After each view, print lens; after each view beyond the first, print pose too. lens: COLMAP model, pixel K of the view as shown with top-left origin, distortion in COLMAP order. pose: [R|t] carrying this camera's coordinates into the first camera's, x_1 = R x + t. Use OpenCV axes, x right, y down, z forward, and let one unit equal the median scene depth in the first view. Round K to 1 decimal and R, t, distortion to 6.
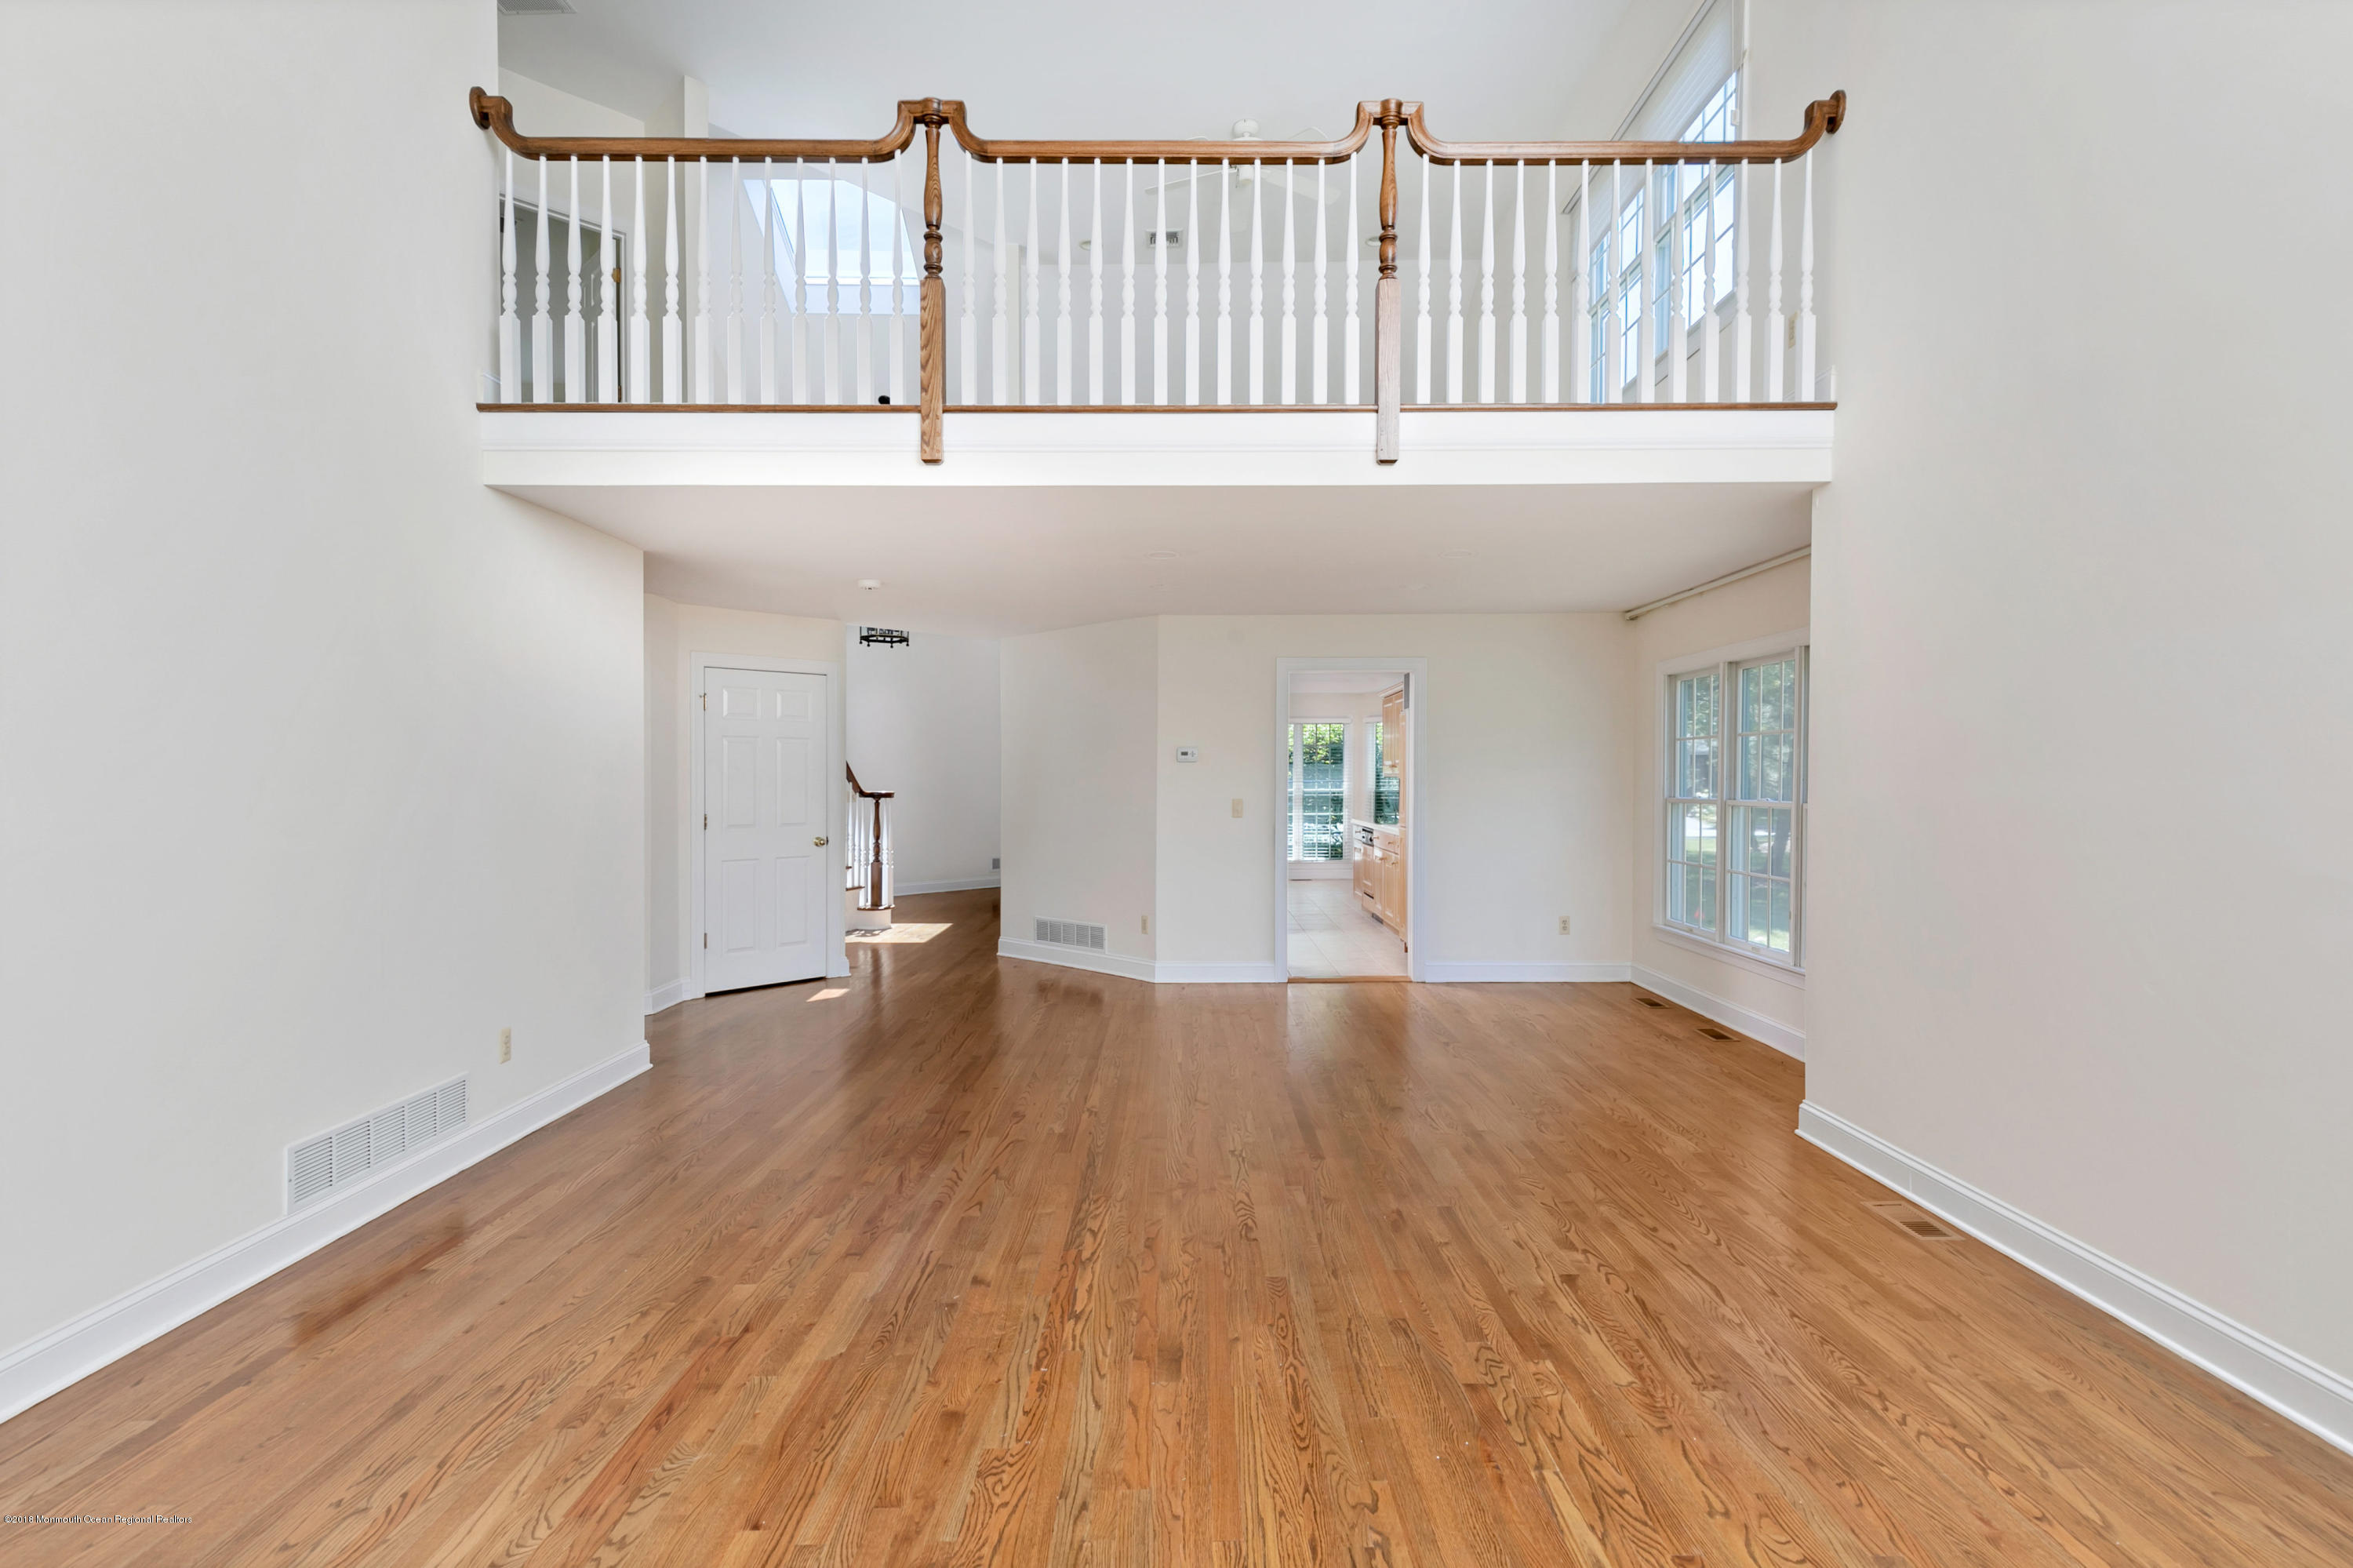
lens RADIAL K [[1059.9, 0, 1192.4], [0, 1059.9, 785.5], [0, 0, 1]] dist [0.002418, -0.000949]
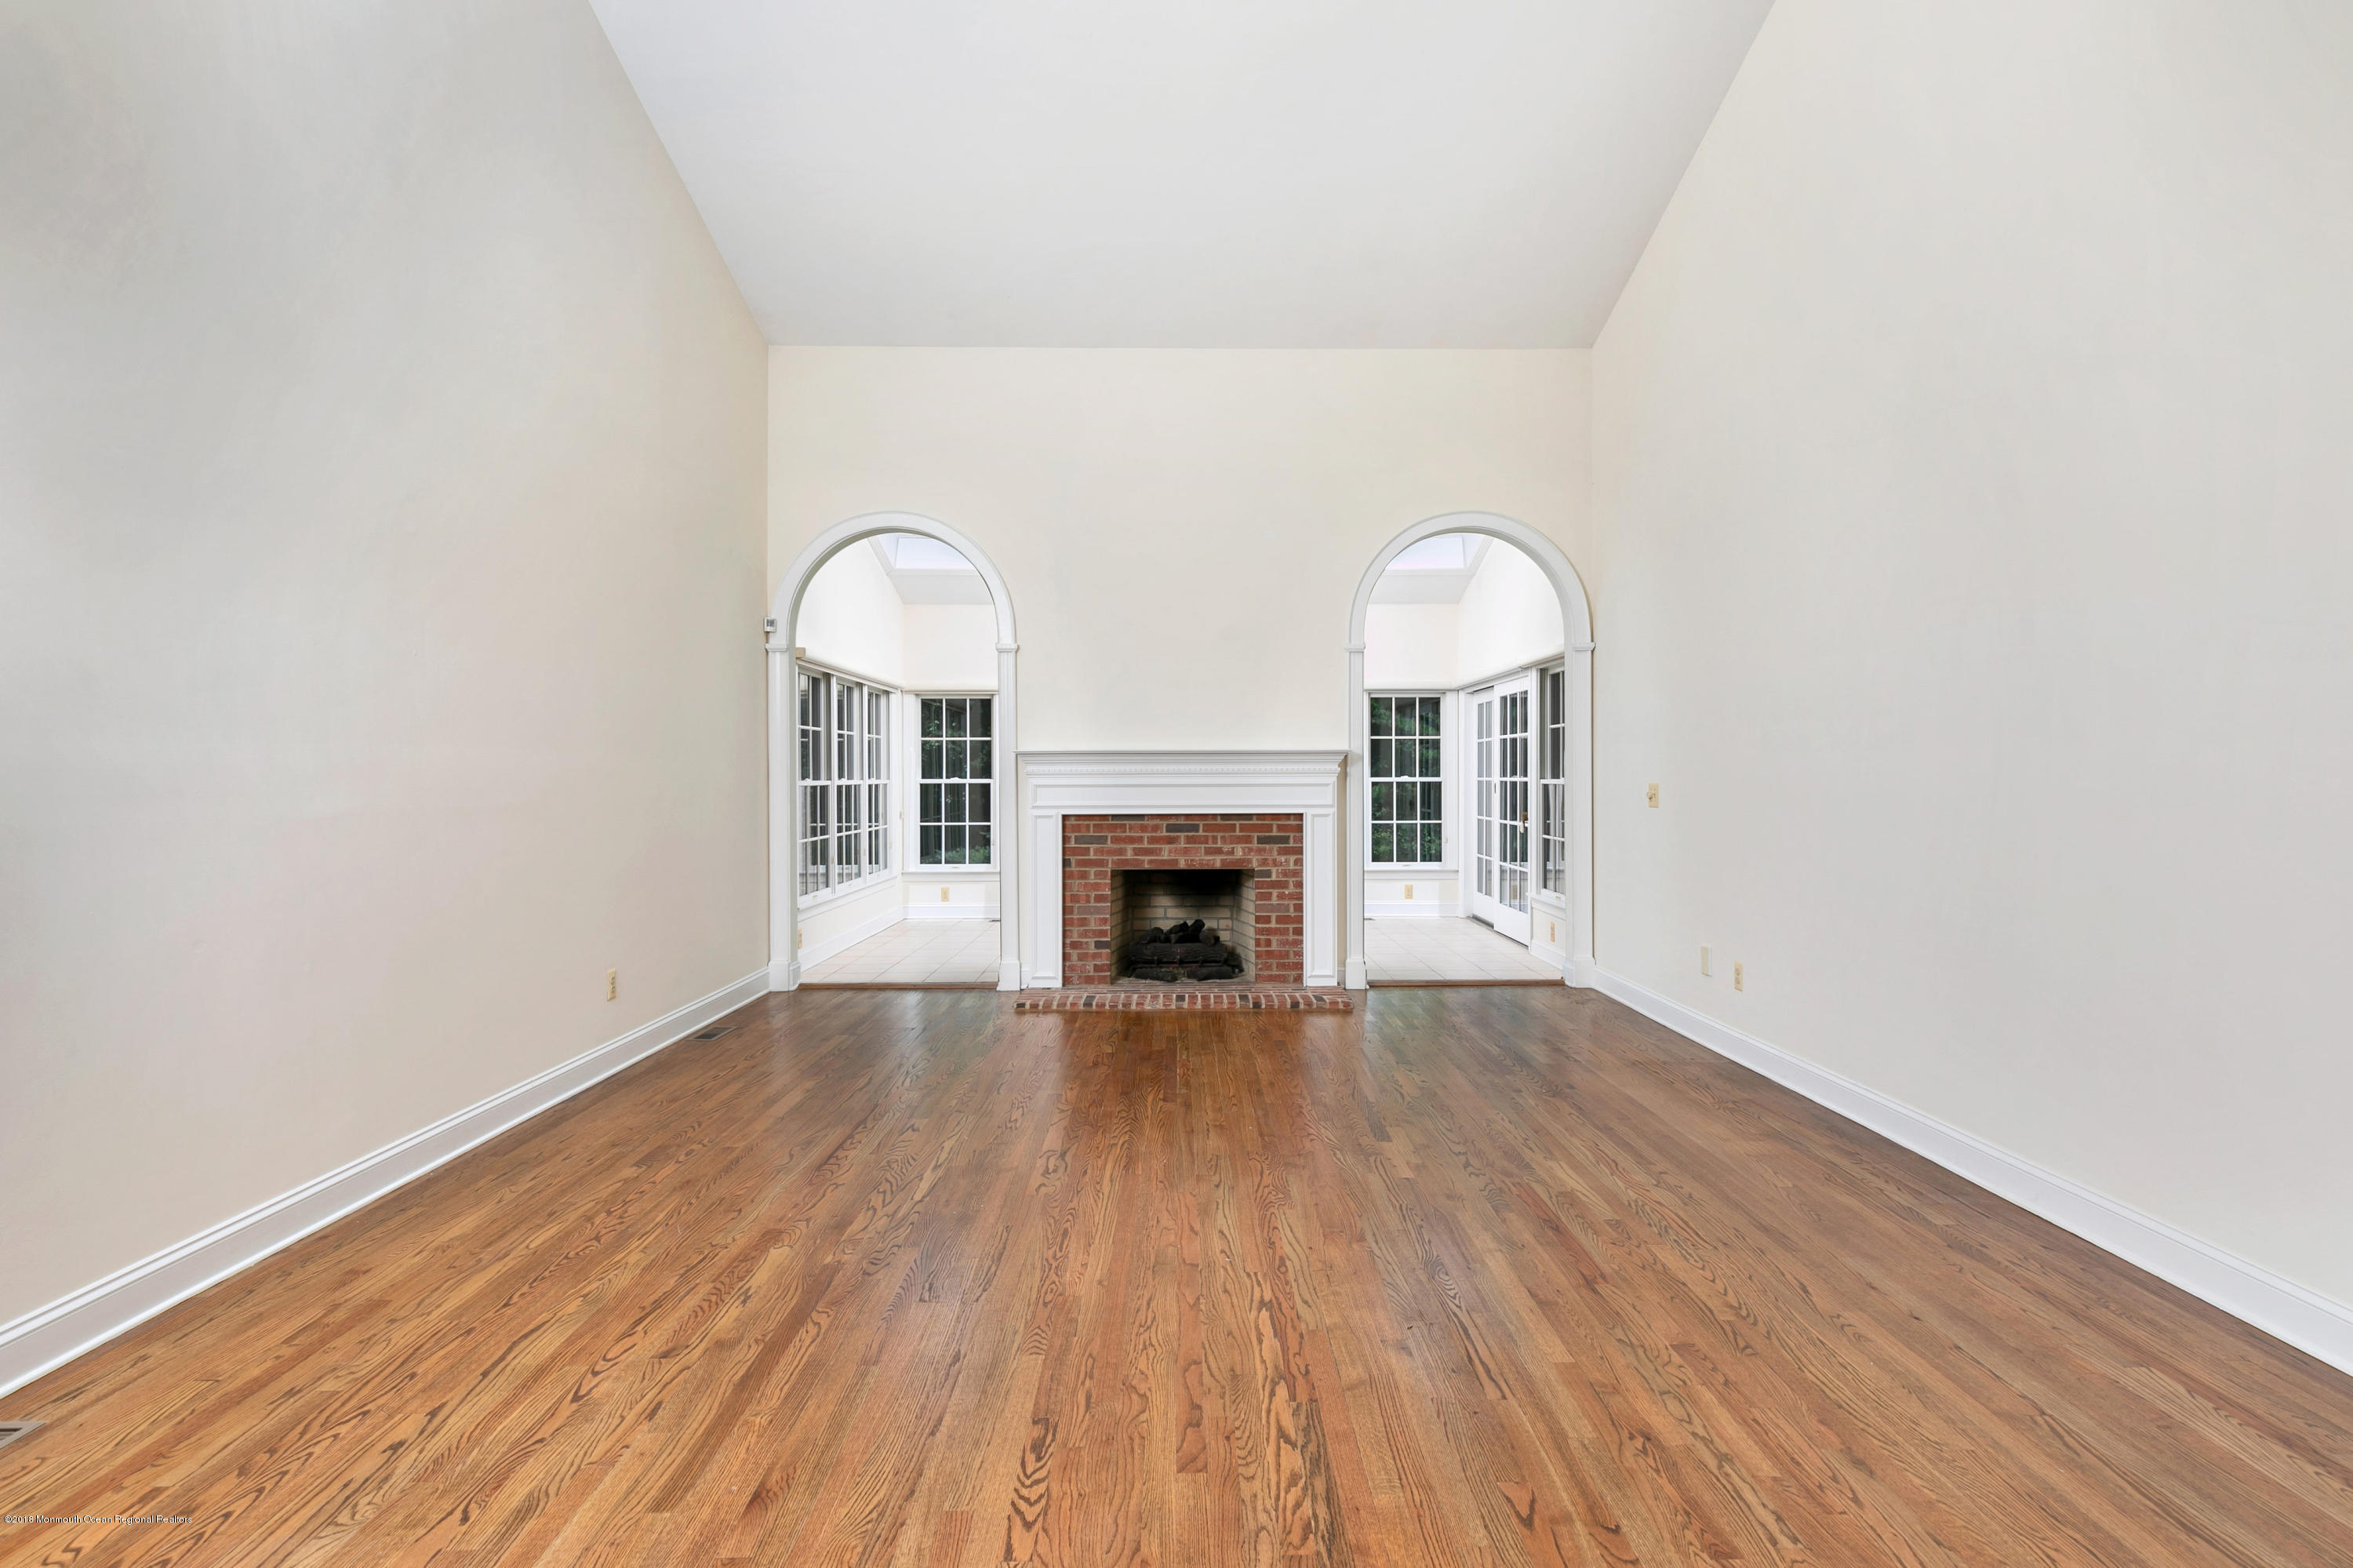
lens RADIAL K [[1059.9, 0, 1192.4], [0, 1059.9, 785.5], [0, 0, 1]] dist [0.002418, -0.000949]
pose [[-0.999961, 0.007425, -0.004715, -0.045267], [0.007347, 0.999841, 0.016278, 0.024241], [0.004835, 0.016243, -0.999856, 1.959865]]
